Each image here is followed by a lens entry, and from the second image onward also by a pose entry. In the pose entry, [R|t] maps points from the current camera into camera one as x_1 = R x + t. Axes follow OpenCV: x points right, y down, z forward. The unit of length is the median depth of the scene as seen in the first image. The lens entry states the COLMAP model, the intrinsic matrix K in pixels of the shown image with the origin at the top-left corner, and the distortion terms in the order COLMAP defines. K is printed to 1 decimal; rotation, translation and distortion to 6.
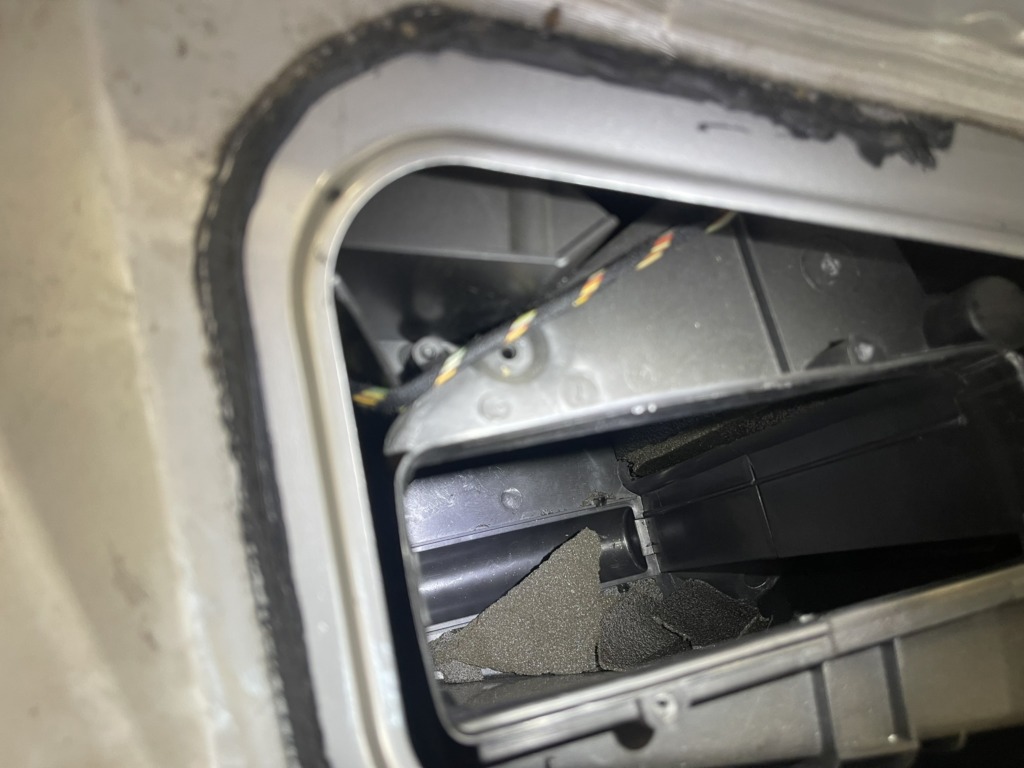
lens RADIAL K [[837.3, 0, 512.0], [0, 837.3, 384.0], [0, 0, 1]] dist [-0.002391, -0.003262]
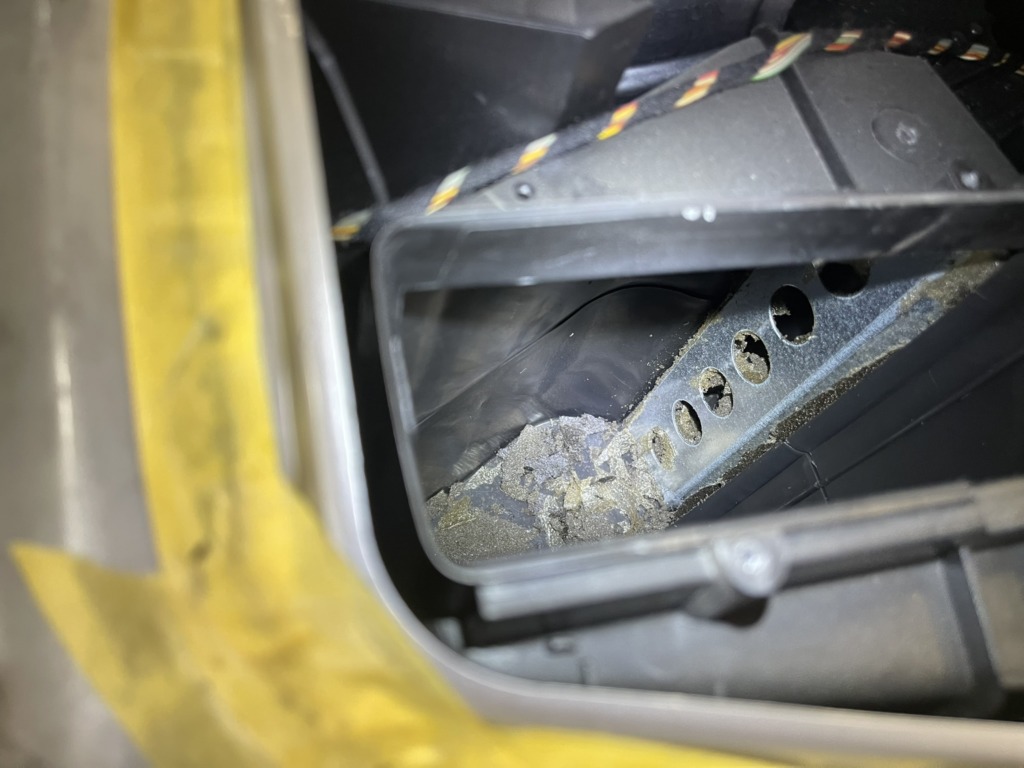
lens RADIAL K [[837.3, 0, 512.0], [0, 837.3, 384.0], [0, 0, 1]] dist [-0.002391, -0.003262]
pose [[0.999281, -0.013768, -0.035322, 0.009712], [0.006646, 0.980912, -0.194340, 0.293069], [0.037323, 0.193966, 0.980298, 0.225559]]
